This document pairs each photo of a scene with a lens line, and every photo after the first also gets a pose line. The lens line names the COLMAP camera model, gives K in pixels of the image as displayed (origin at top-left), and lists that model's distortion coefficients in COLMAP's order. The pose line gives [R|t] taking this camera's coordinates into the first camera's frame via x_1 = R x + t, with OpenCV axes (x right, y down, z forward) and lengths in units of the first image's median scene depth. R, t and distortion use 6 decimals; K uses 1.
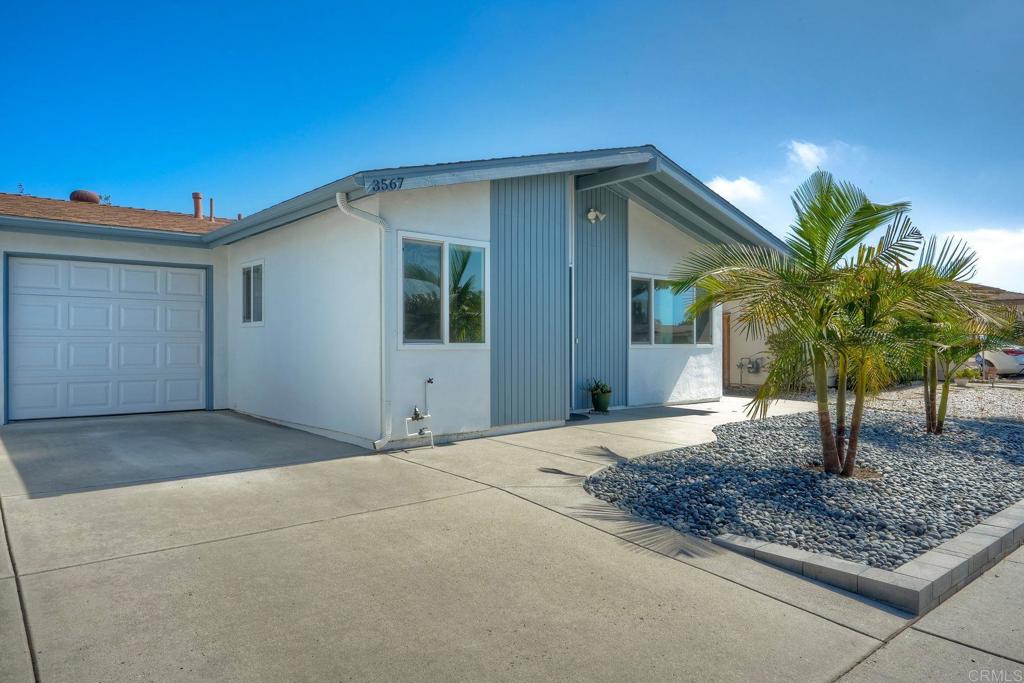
lens RADIAL K [[654.7, 0, 512.0], [0, 654.7, 341.5], [0, 0, 1]] dist [-0.000469, -0.000020]
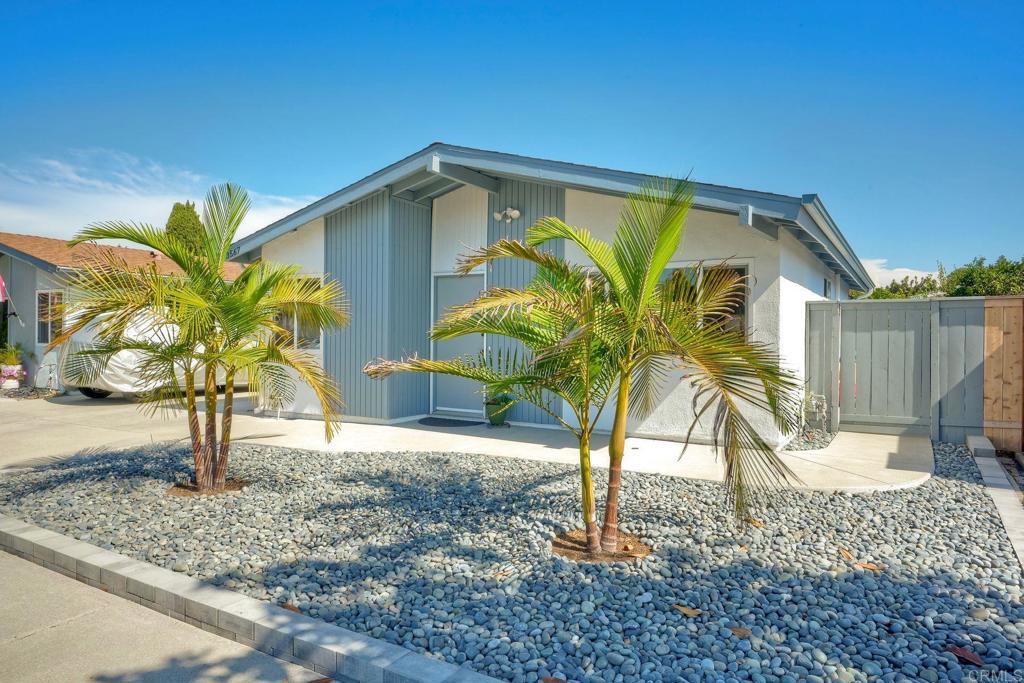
lens RADIAL K [[654.7, 0, 512.0], [0, 654.7, 341.5], [0, 0, 1]] dist [-0.000469, -0.000020]
pose [[0.322908, 0.006751, -0.946406, 0.963101], [-0.000718, 0.999976, 0.006888, -0.017087], [0.946430, -0.001544, 0.322905, 0.672266]]
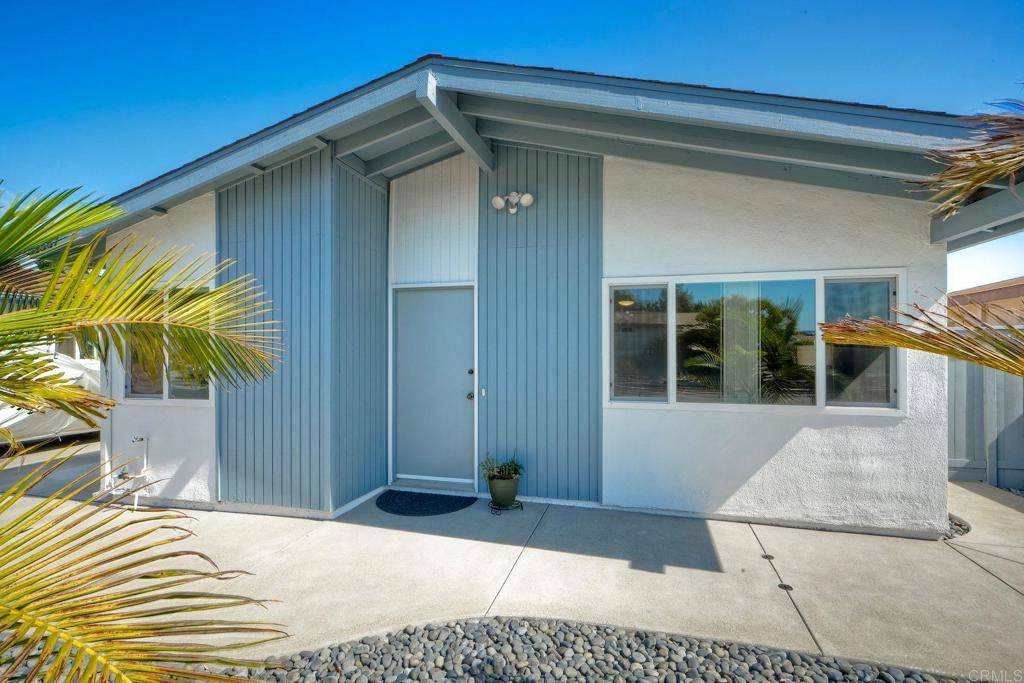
lens RADIAL K [[471.6, 0, 511.5], [0, 471.6, 352.9], [0, 0, 1]] dist [-0.000454, 0.000181]
pose [[0.569953, 0.000681, -0.821677, 0.485743], [0.006492, 0.999965, 0.005332, -0.041959], [0.821652, -0.008373, 0.569928, 0.696620]]
